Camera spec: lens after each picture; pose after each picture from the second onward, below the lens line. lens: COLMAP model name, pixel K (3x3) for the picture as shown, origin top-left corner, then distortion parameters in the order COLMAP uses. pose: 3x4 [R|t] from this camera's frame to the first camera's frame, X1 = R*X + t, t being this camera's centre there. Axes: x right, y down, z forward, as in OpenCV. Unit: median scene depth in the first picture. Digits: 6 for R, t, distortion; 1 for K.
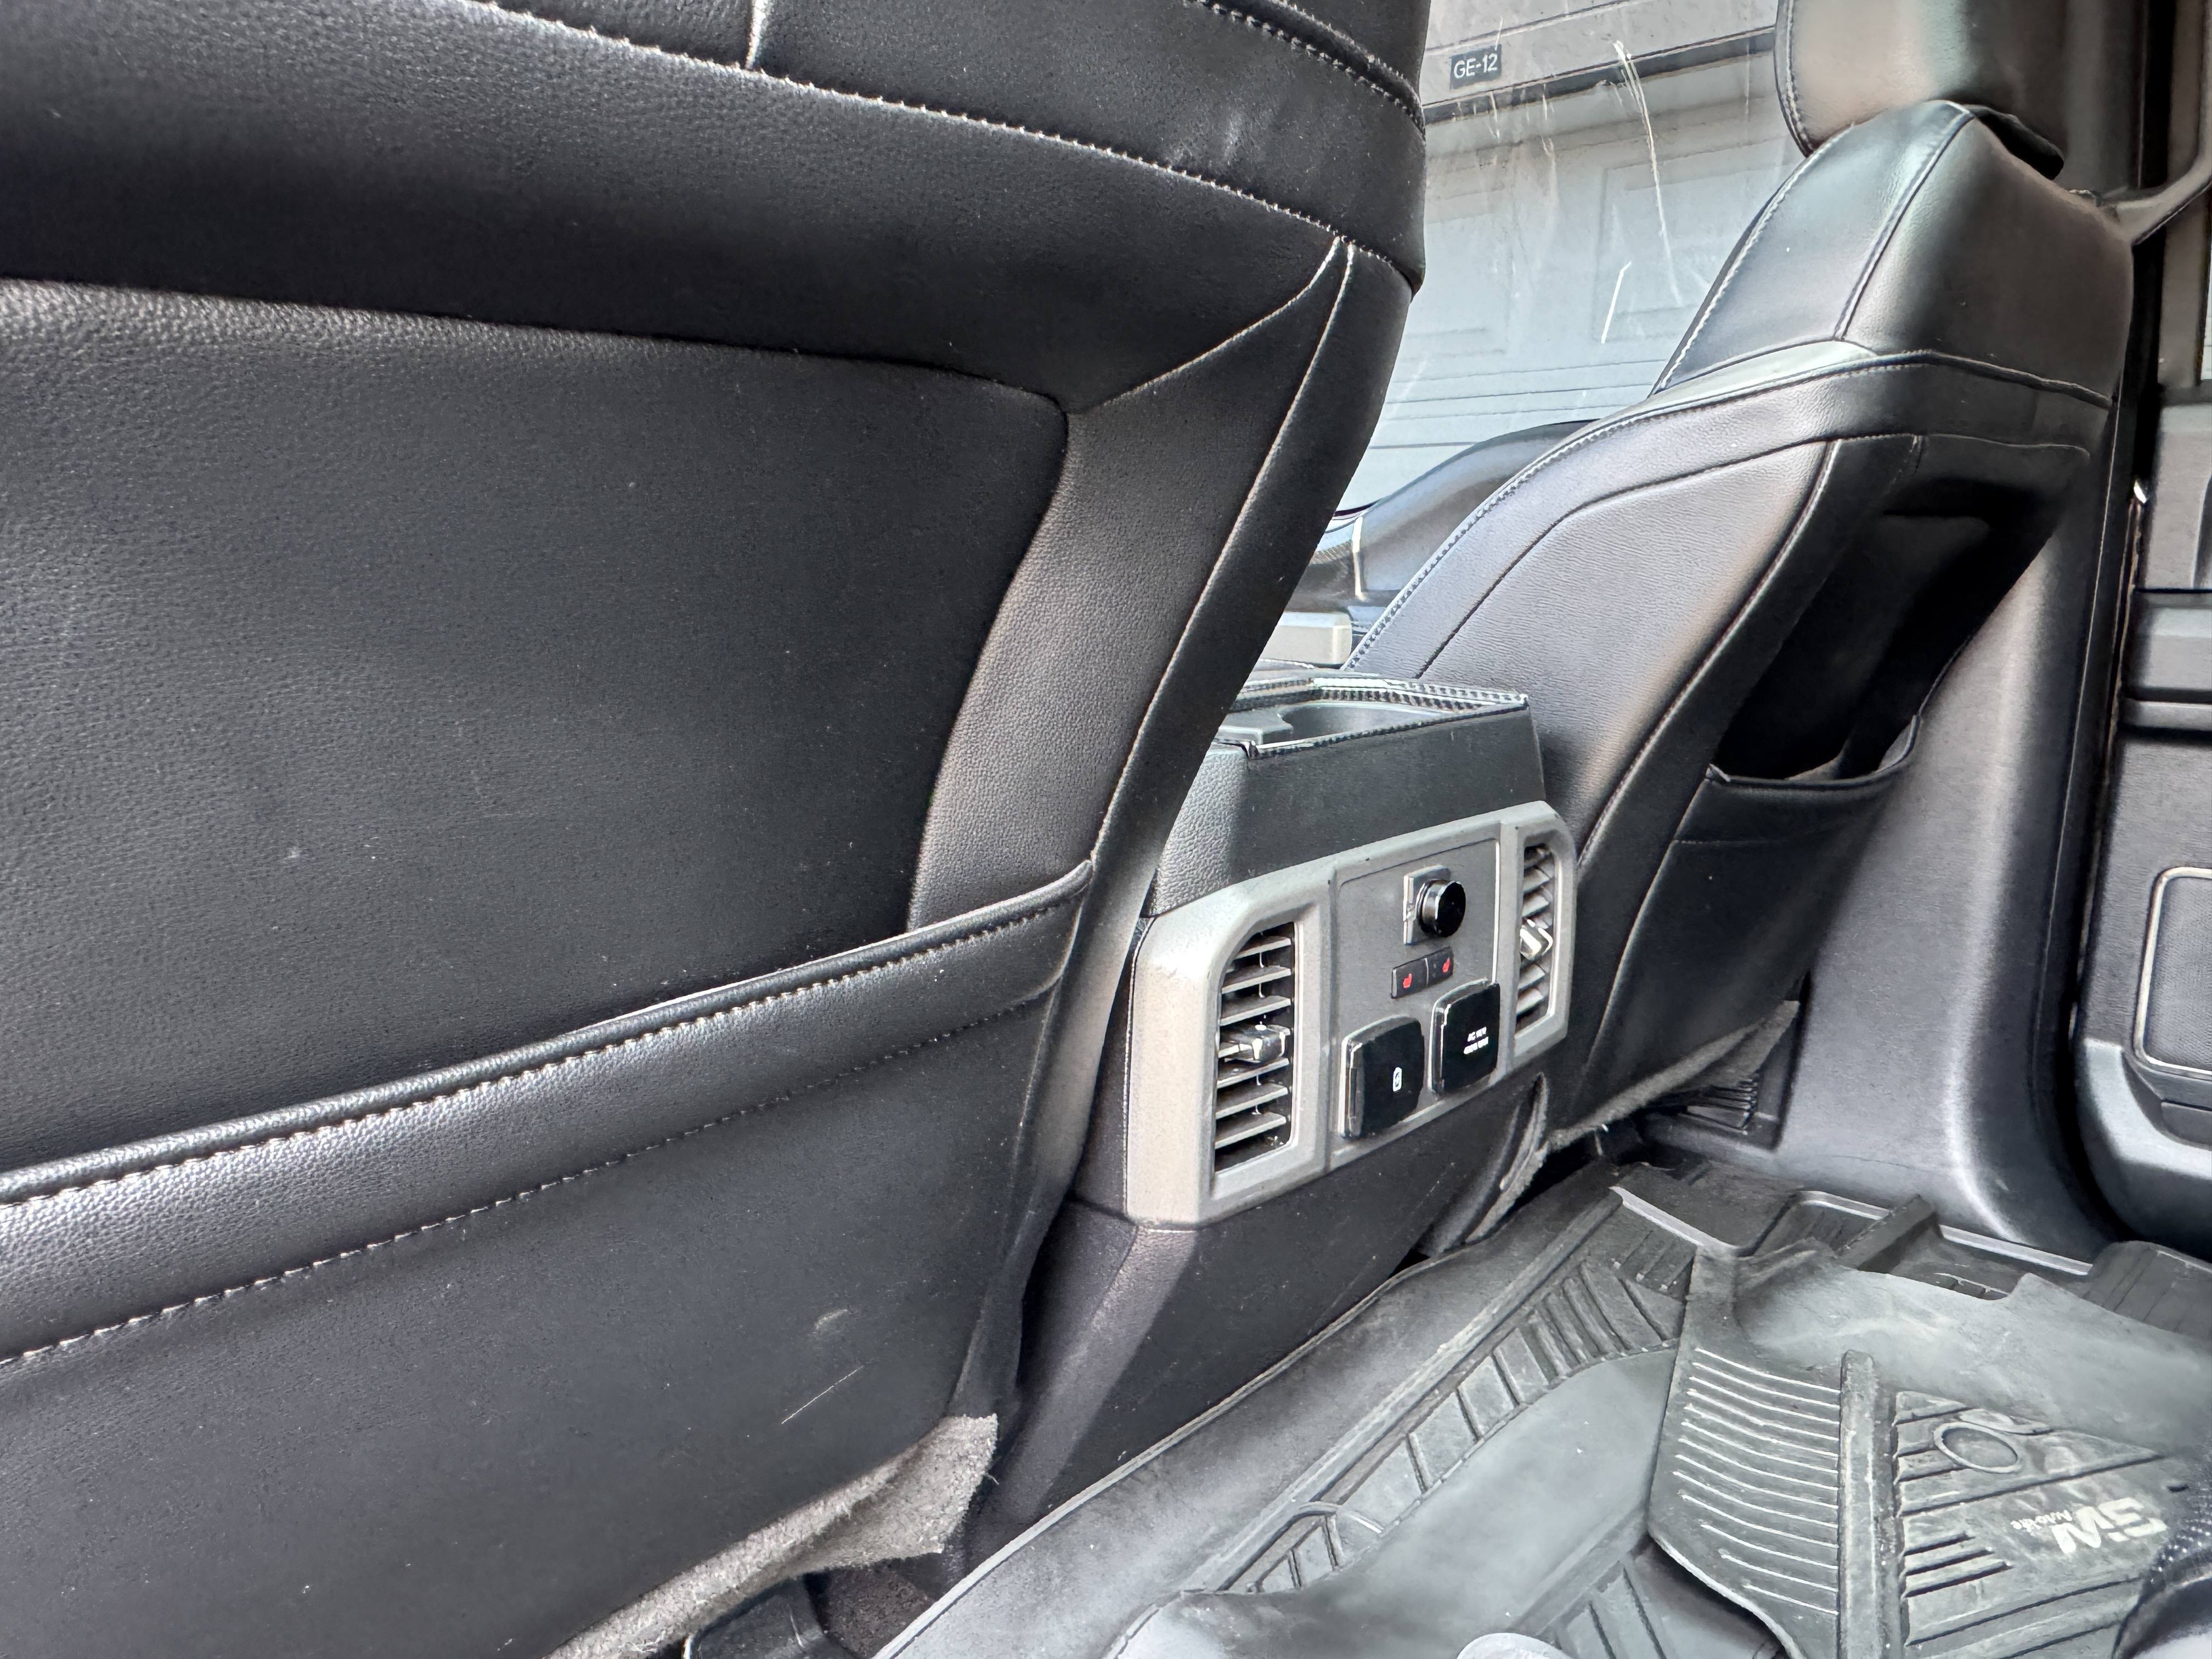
lens RADIAL K [[1521.8, 0, 1102.2], [0, 1521.8, 831.2], [0, 0, 1]] dist [0.001070, -0.003279]
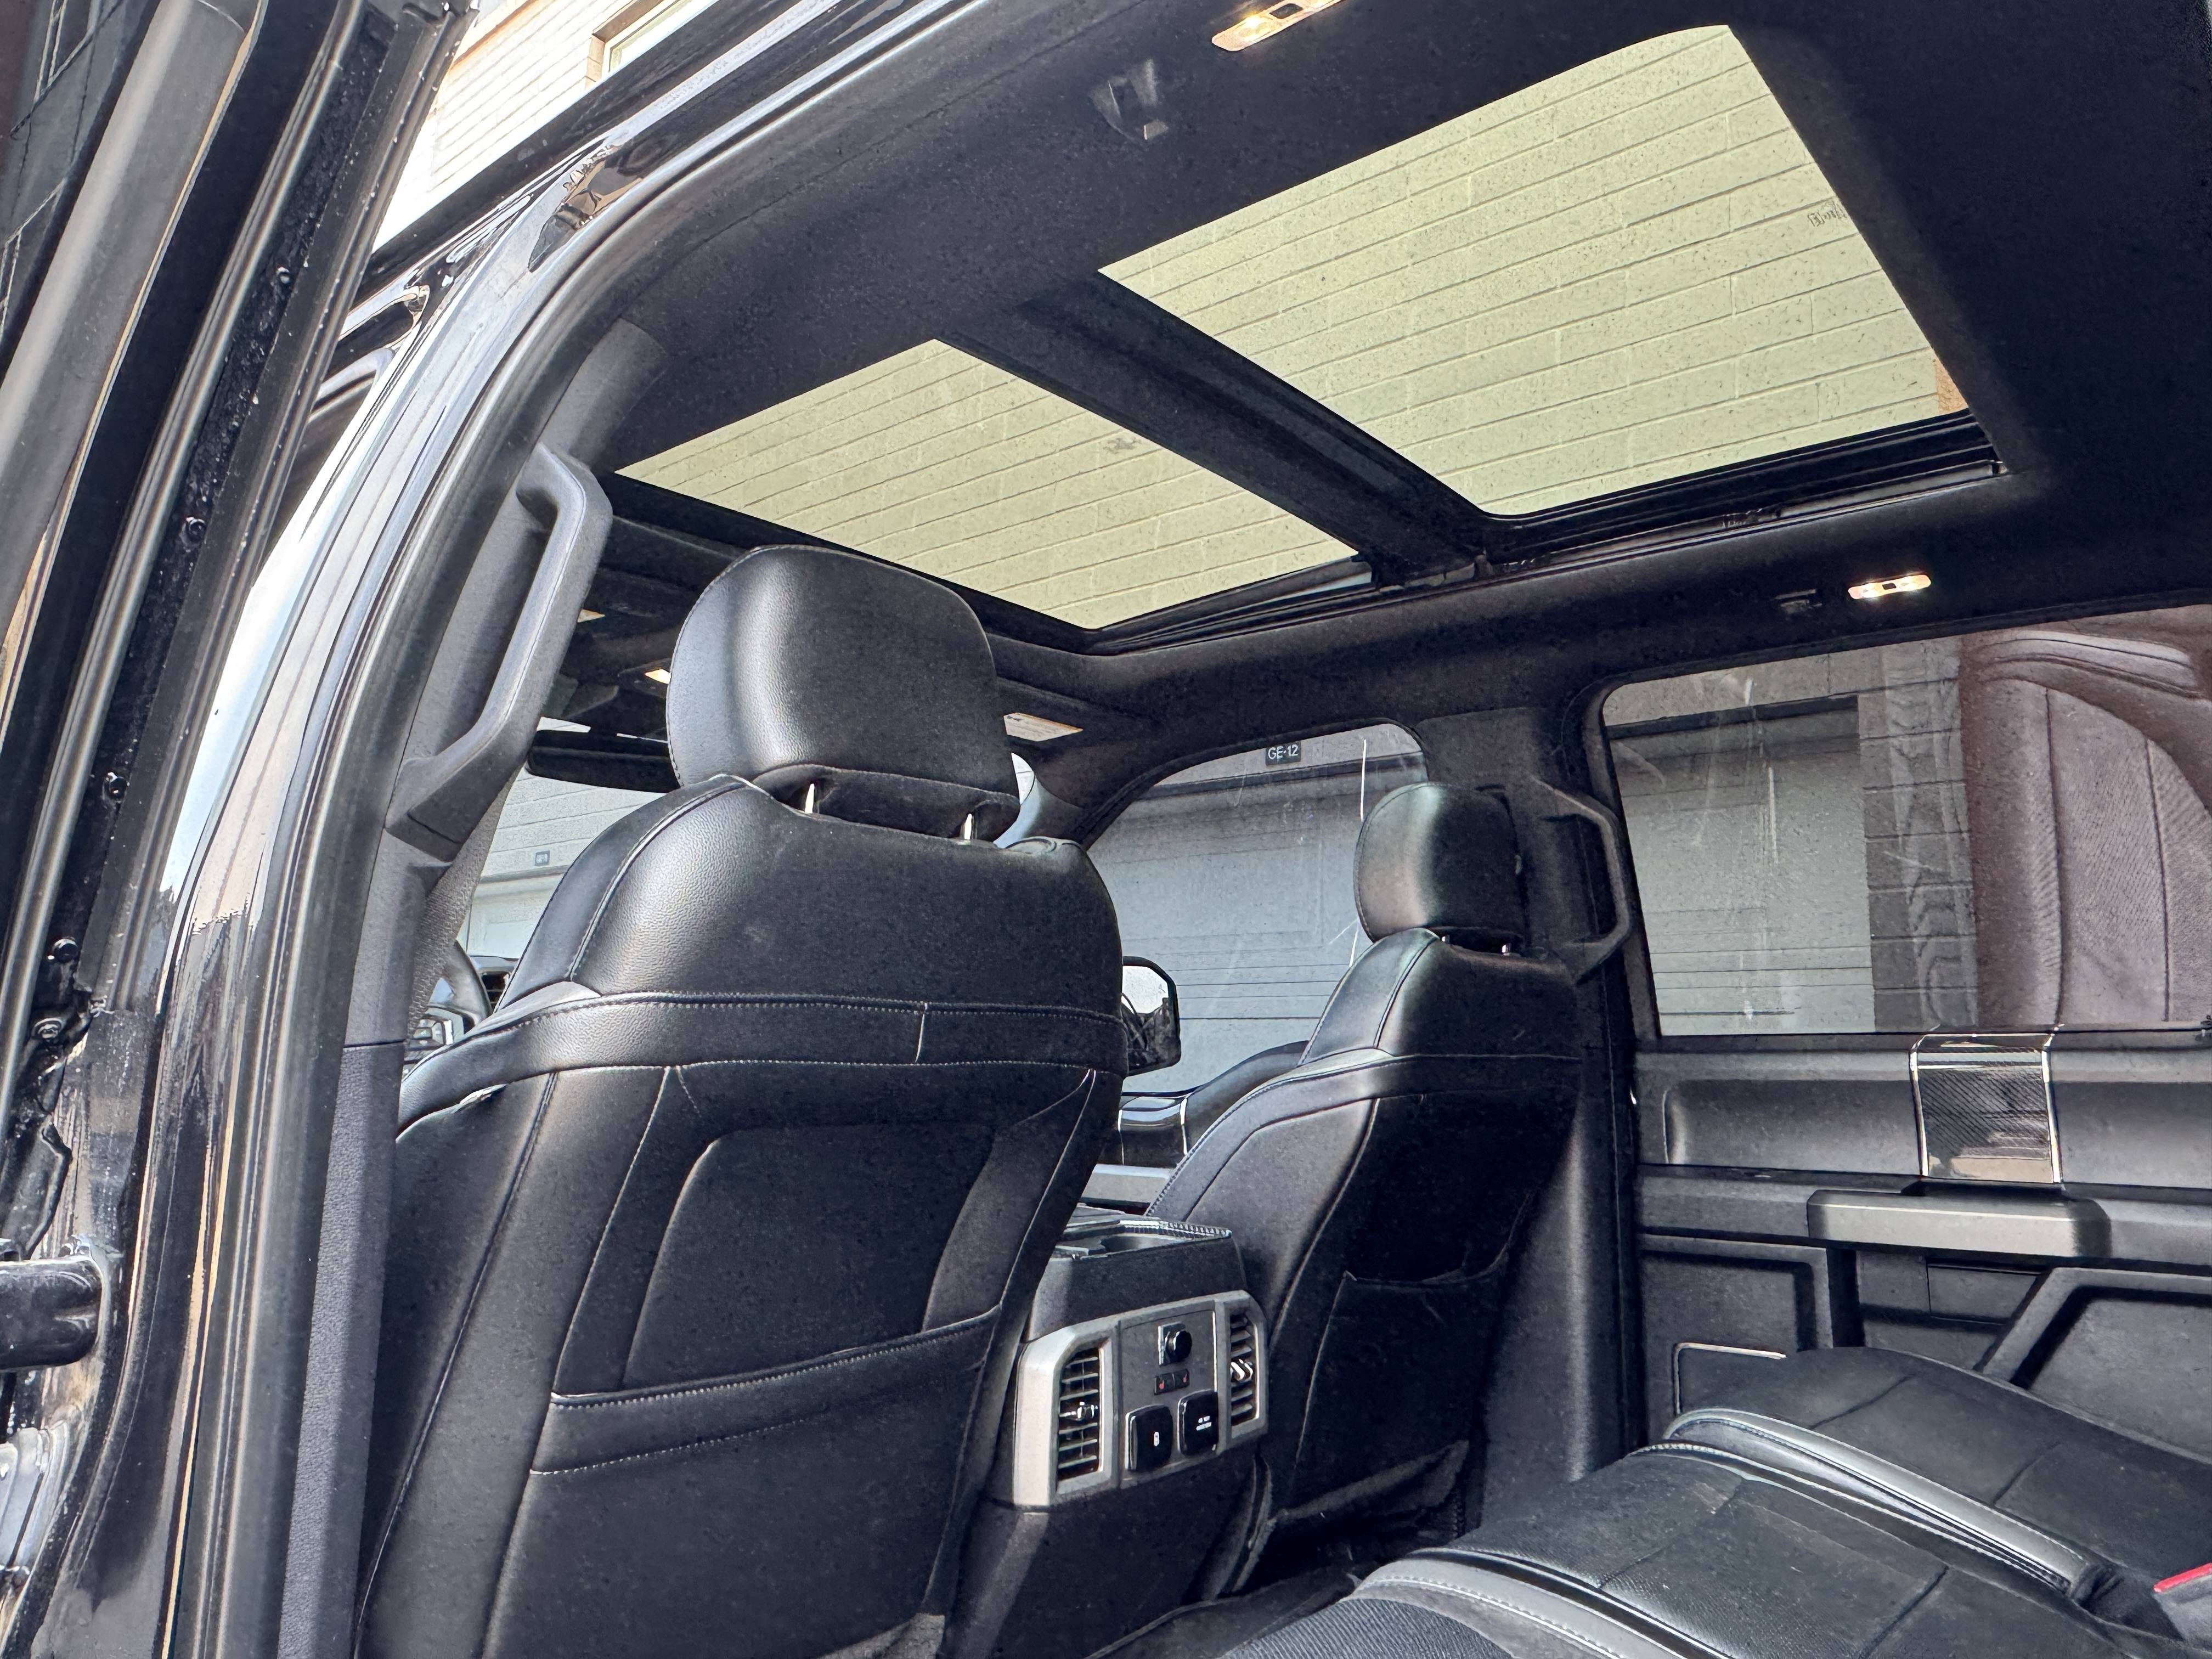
lens RADIAL K [[1521.8, 0, 1067.2], [0, 1521.8, 818.7], [0, 0, 1]] dist [0.001070, -0.003279]
pose [[0.999138, 0.015112, 0.038661, -0.003292], [-0.001108, 0.940749, -0.339101, 0.077378], [-0.041495, 0.338766, 0.939955, -1.037851]]
